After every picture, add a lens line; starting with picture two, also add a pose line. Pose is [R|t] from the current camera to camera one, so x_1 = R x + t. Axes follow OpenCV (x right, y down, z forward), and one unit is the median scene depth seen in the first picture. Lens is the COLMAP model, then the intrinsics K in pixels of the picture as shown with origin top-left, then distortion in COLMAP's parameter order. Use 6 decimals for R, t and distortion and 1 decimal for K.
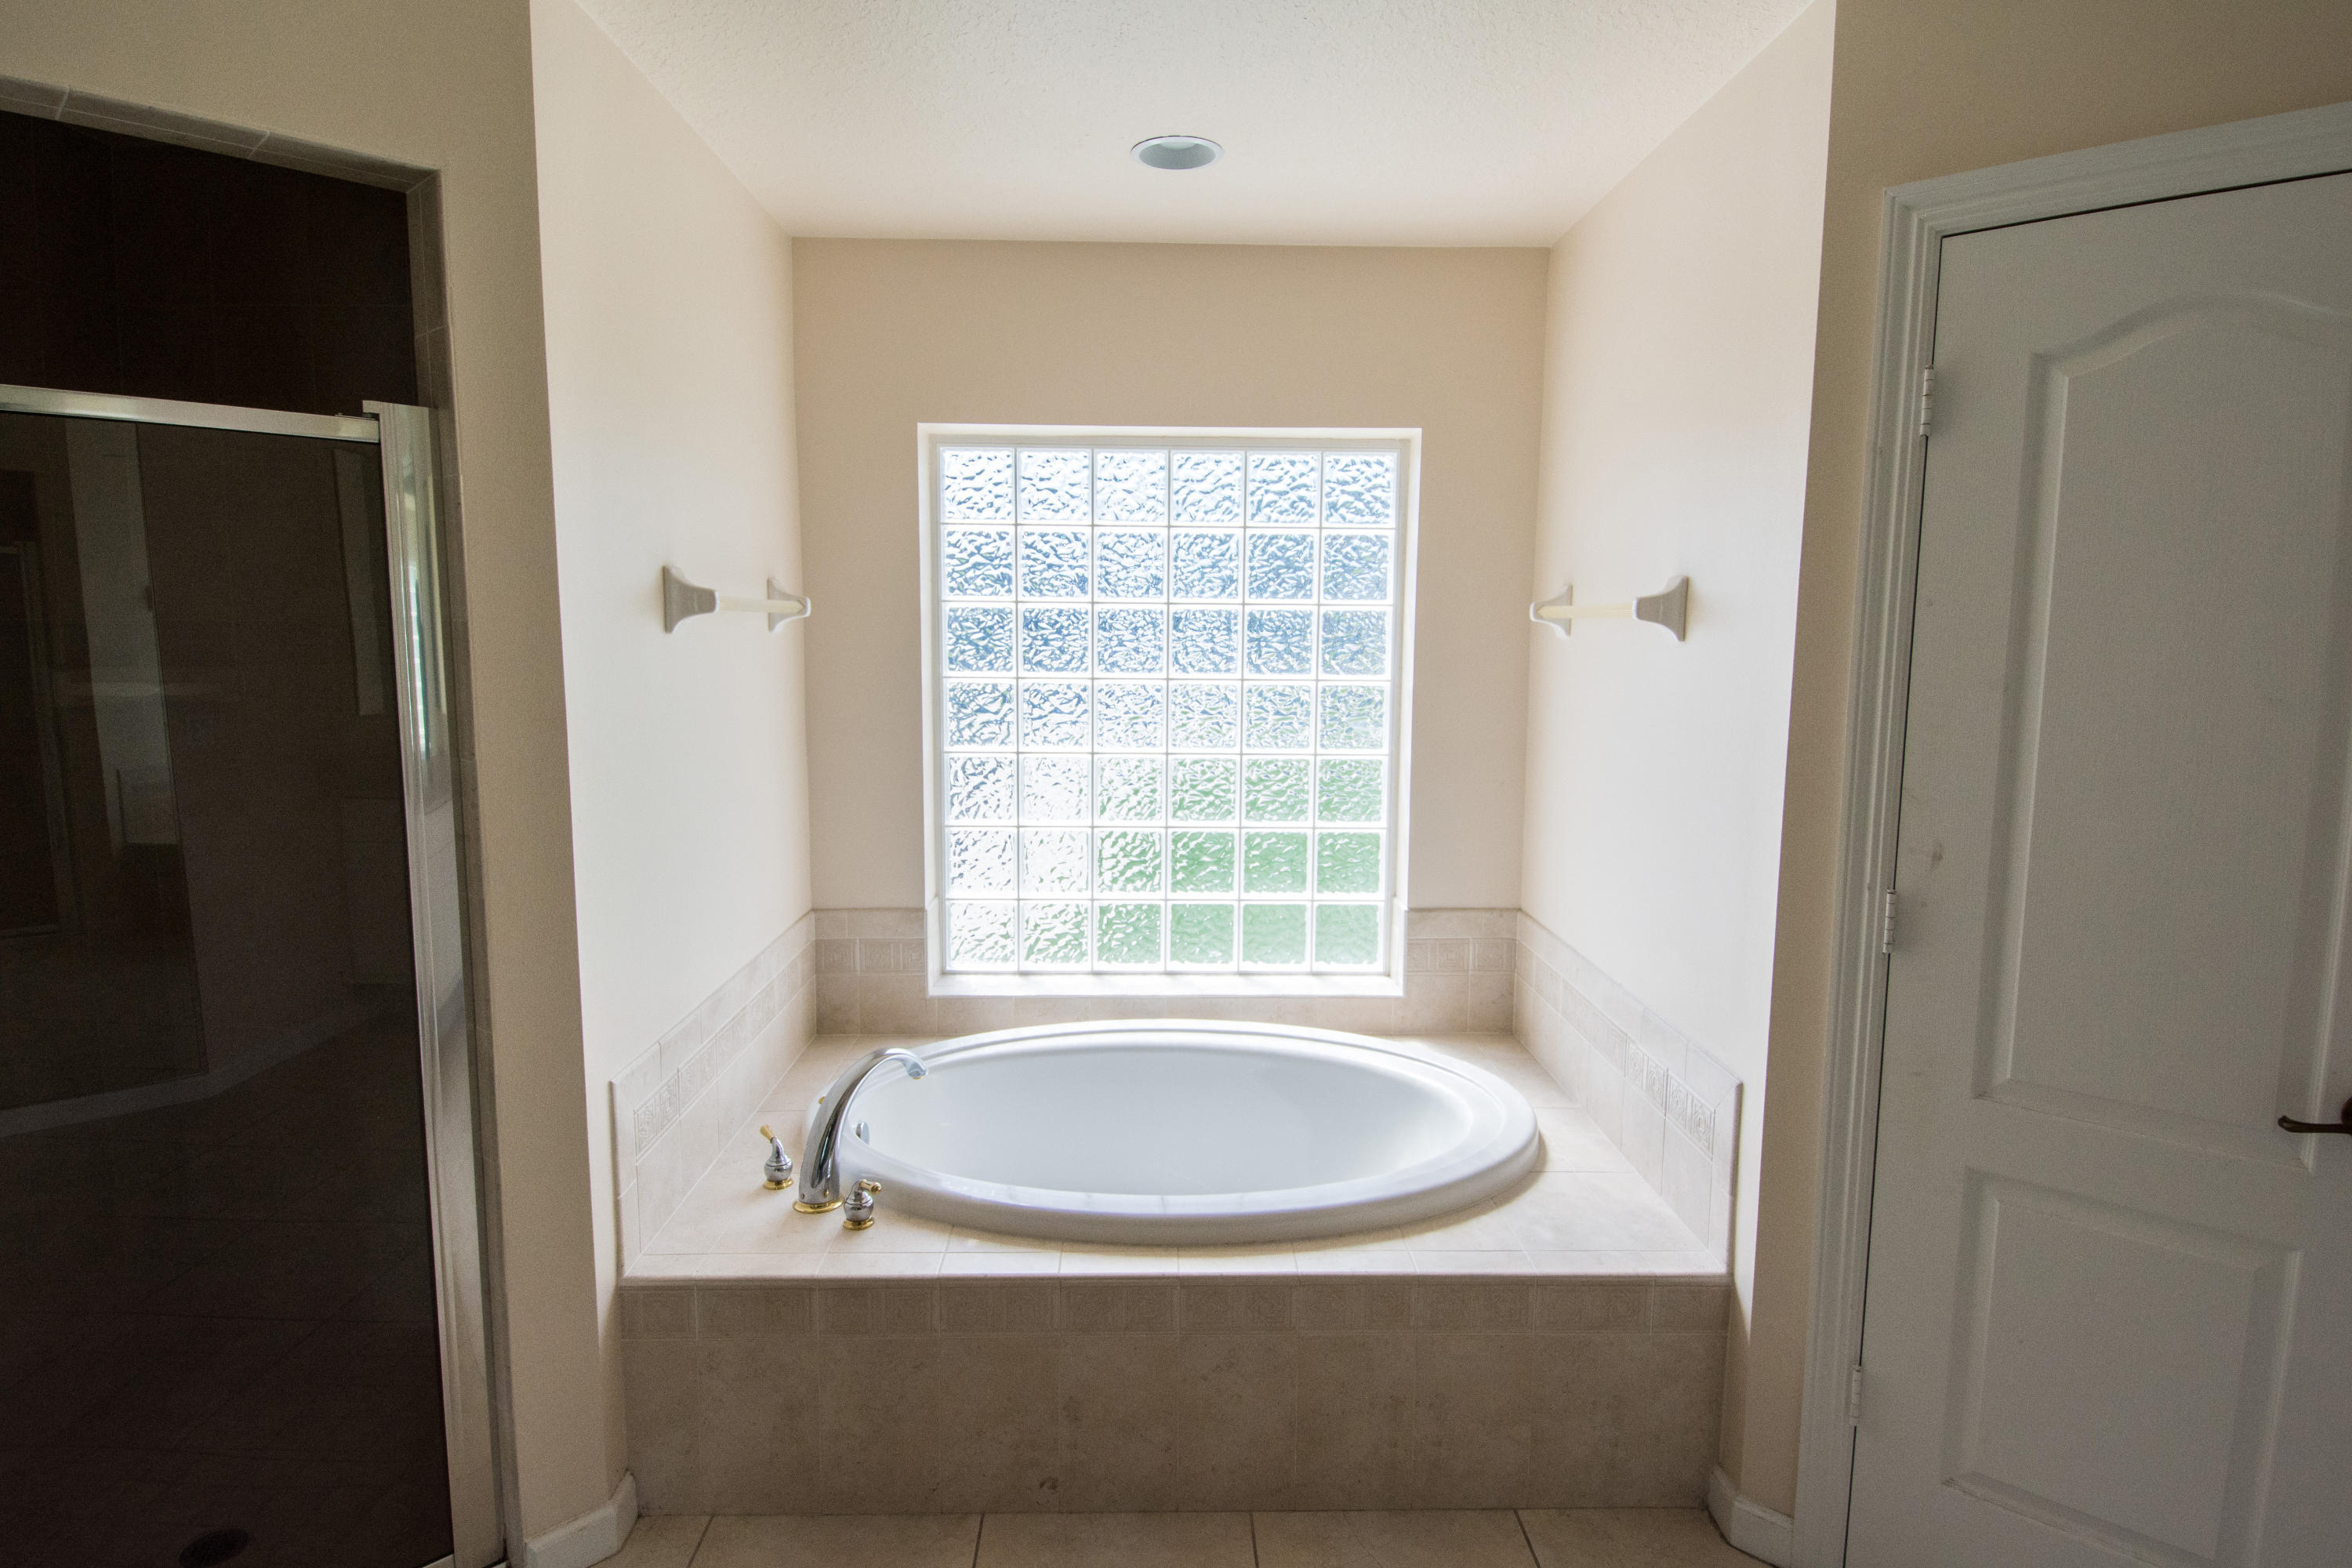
lens RADIAL K [[1196.1, 0, 1180.7], [0, 1196.1, 734.8], [0, 0, 1]] dist [0.004639, -0.023244]
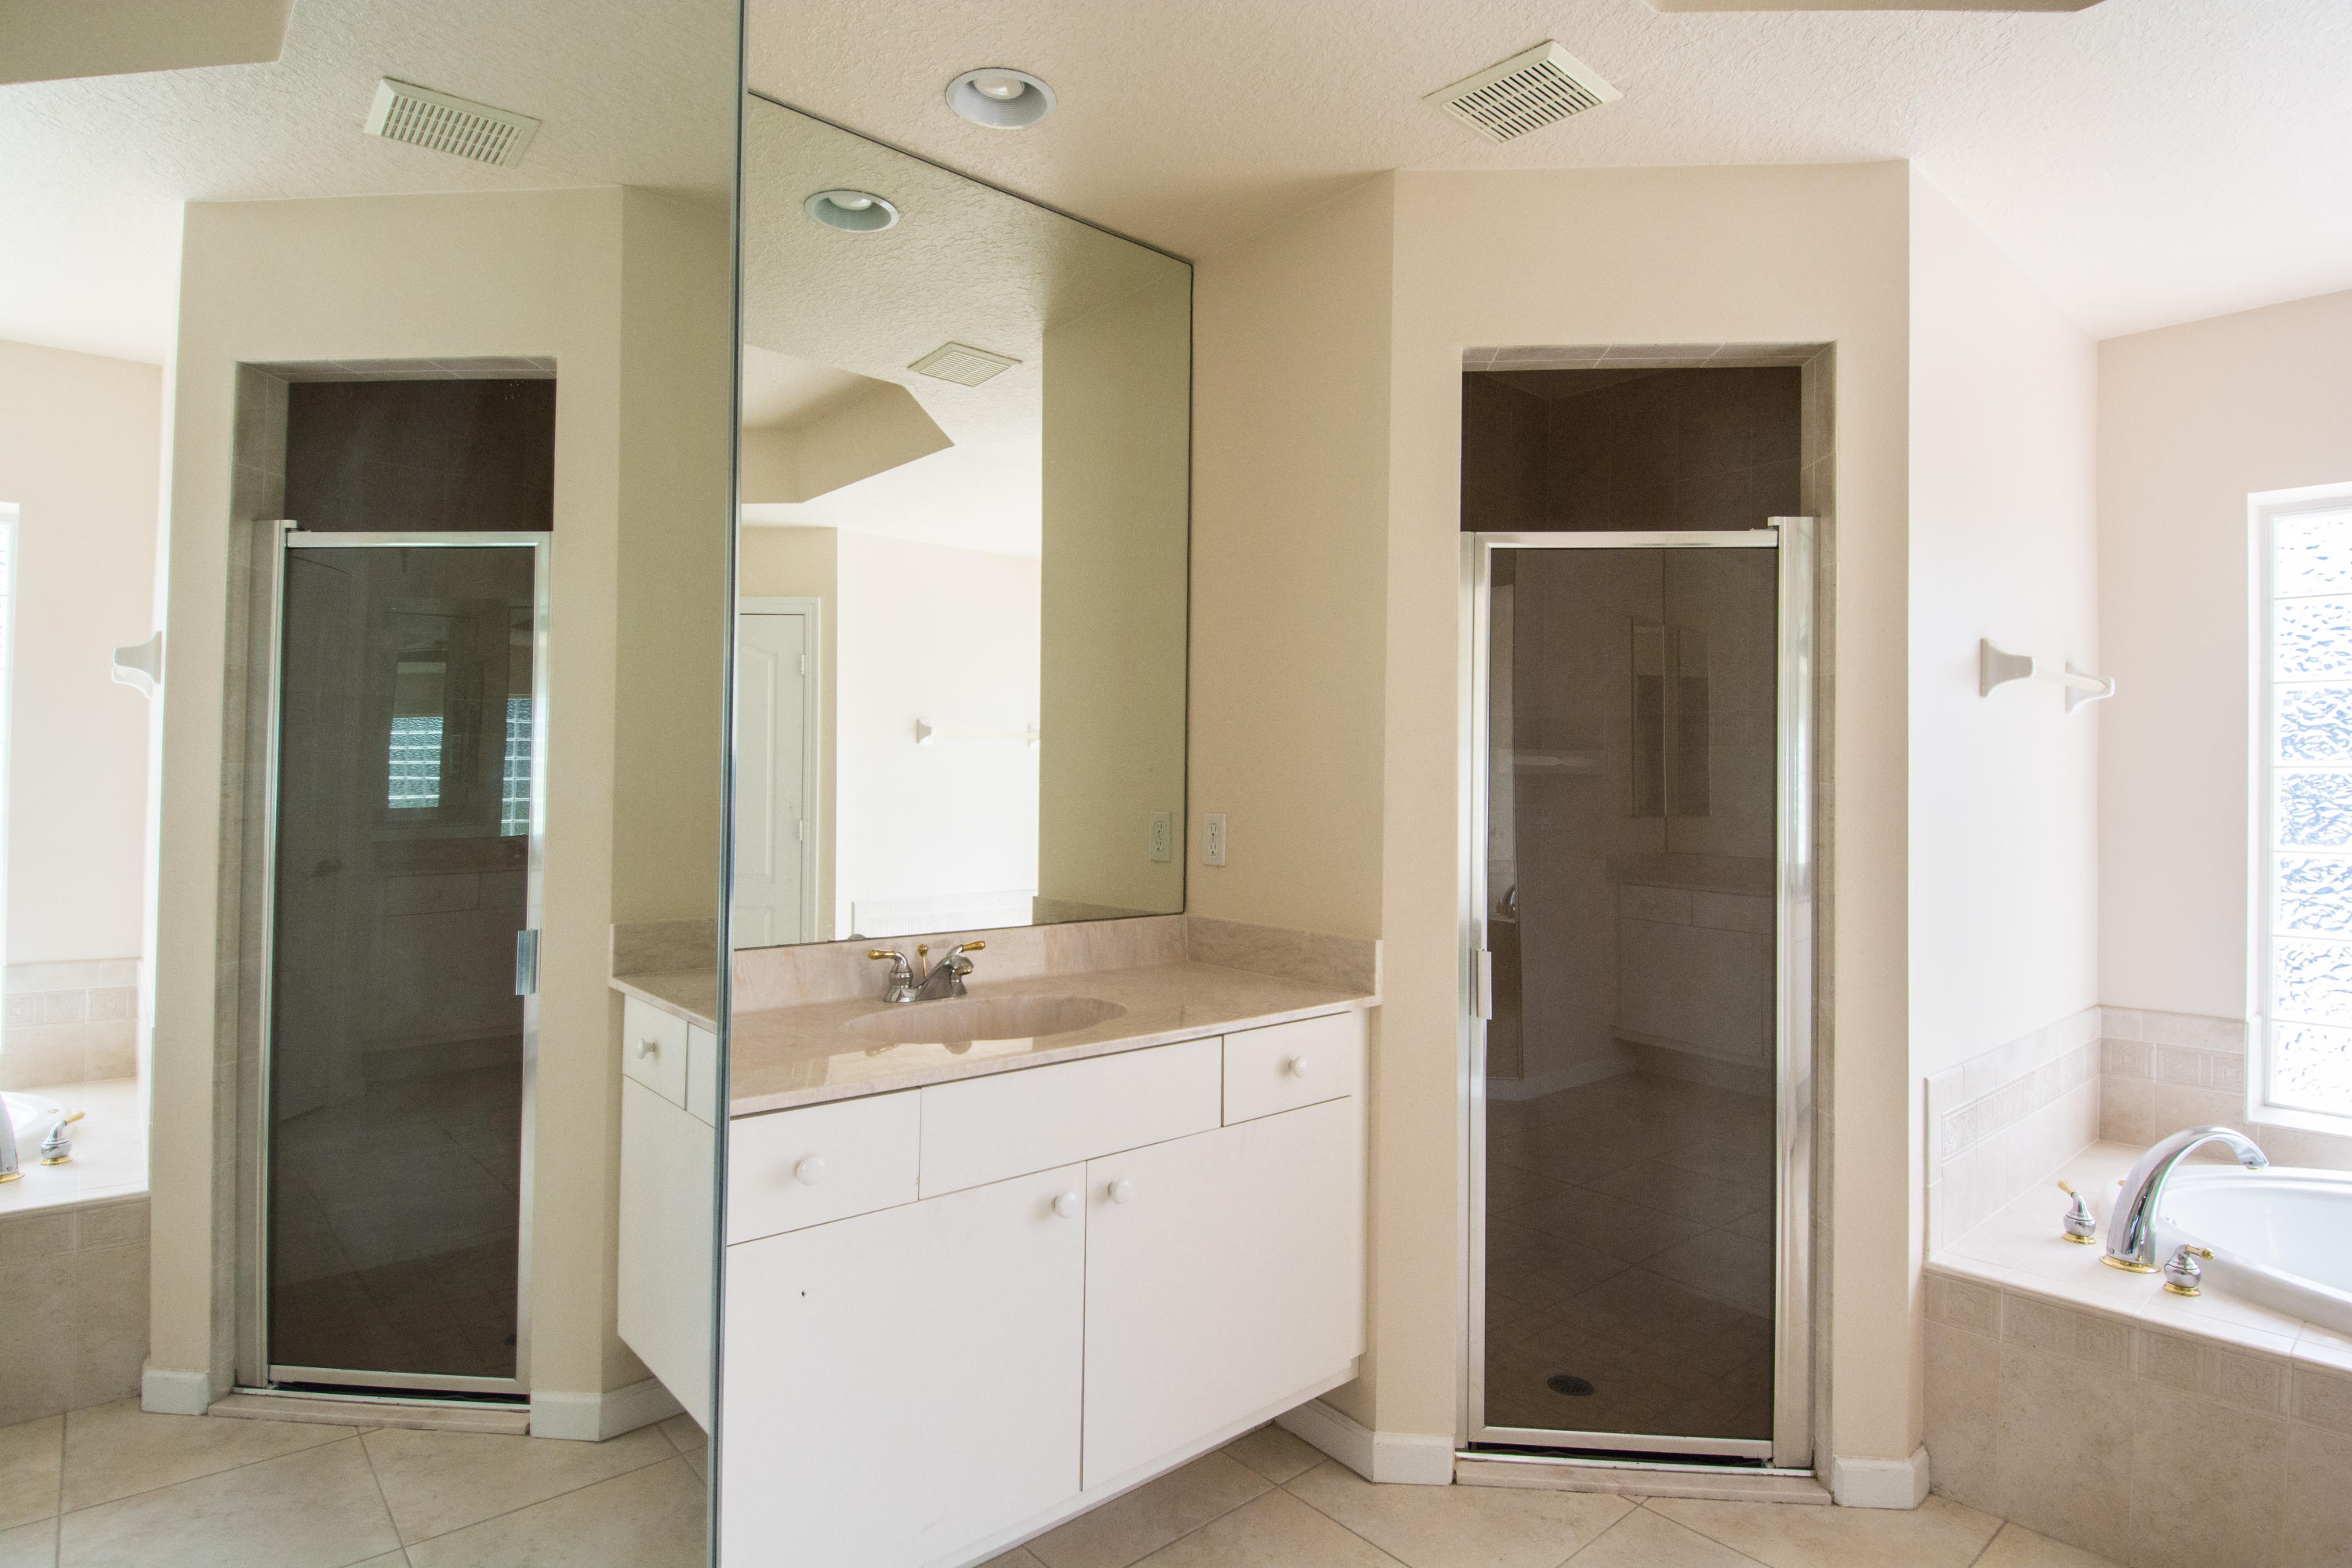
lens RADIAL K [[1230.9, 0, 1174.8], [0, 1230.9, 774.4], [0, 0, 1]] dist [0.055665, -0.056201]
pose [[0.645066, -0.006931, -0.764095, -0.018165], [-0.090063, 0.992299, -0.085034, 0.110612], [0.758800, 0.123669, 0.639475, -0.224049]]
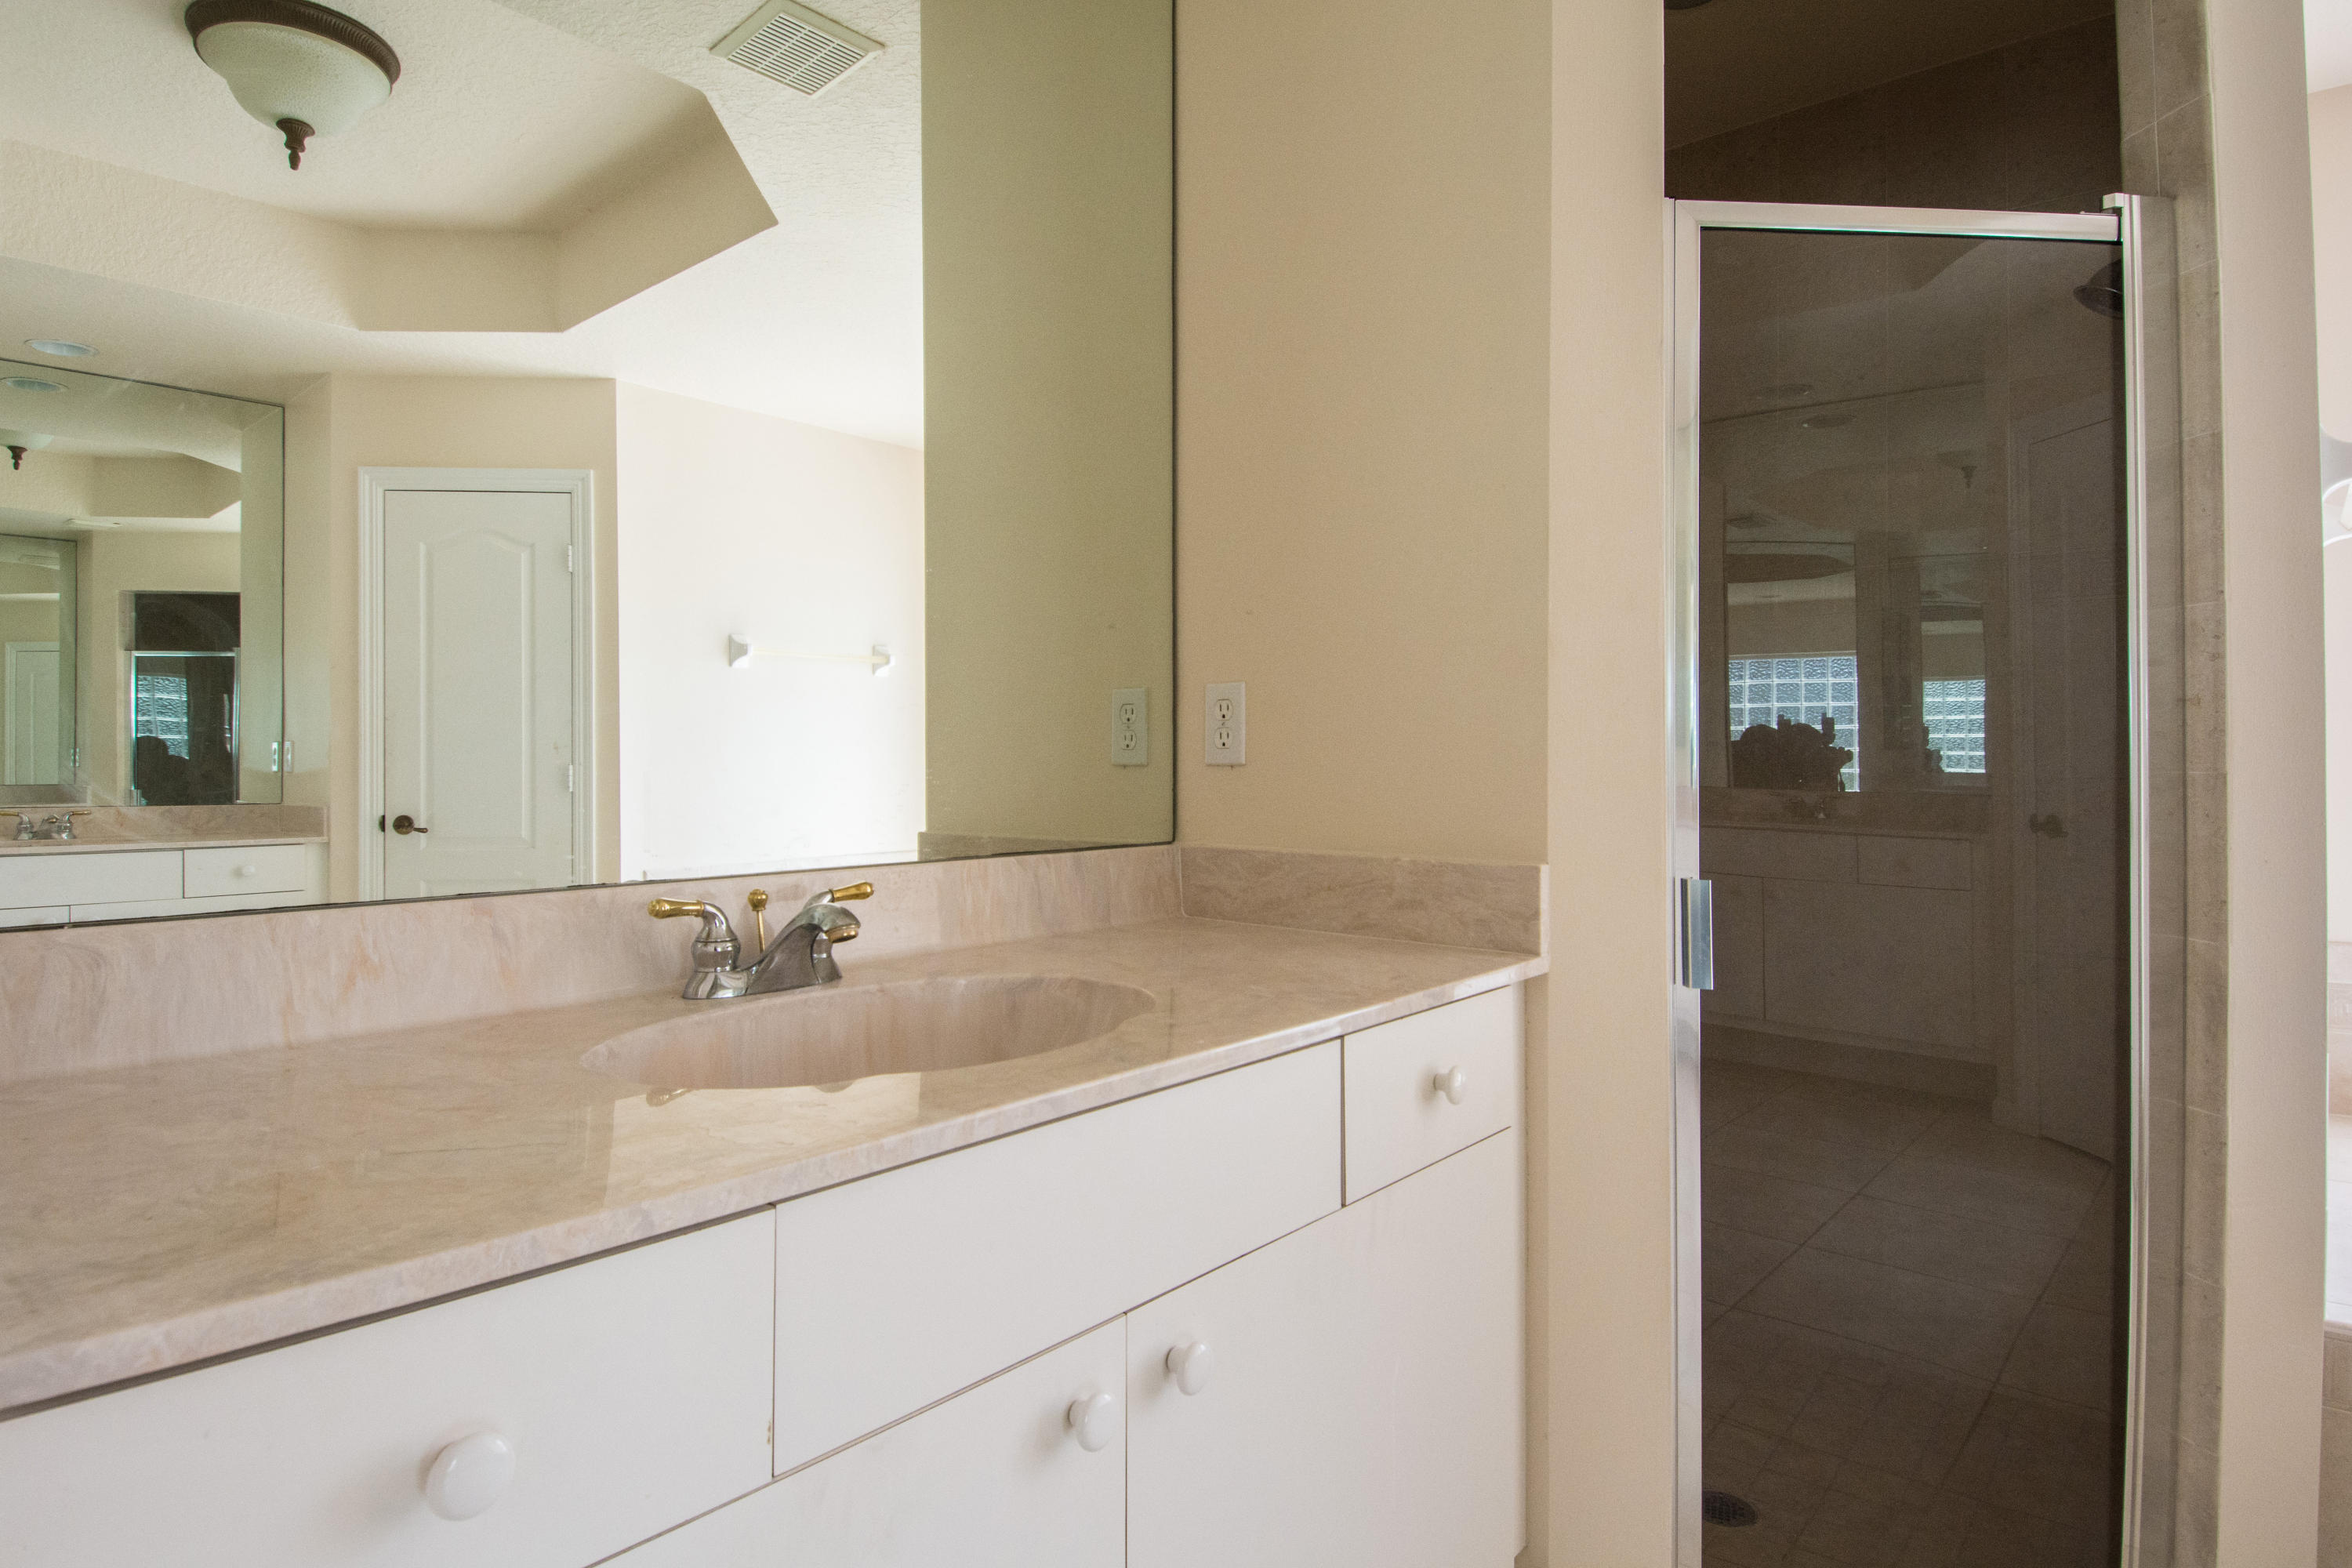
lens RADIAL K [[1217.0, 0, 1171.1], [0, 1217.0, 768.8], [0, 0, 1]] dist [0.052812, -0.053970]
pose [[0.747624, -0.007715, -0.664077, -0.334188], [-0.066843, 0.993981, -0.086800, 0.150789], [0.660750, 0.109283, 0.742608, -0.054301]]
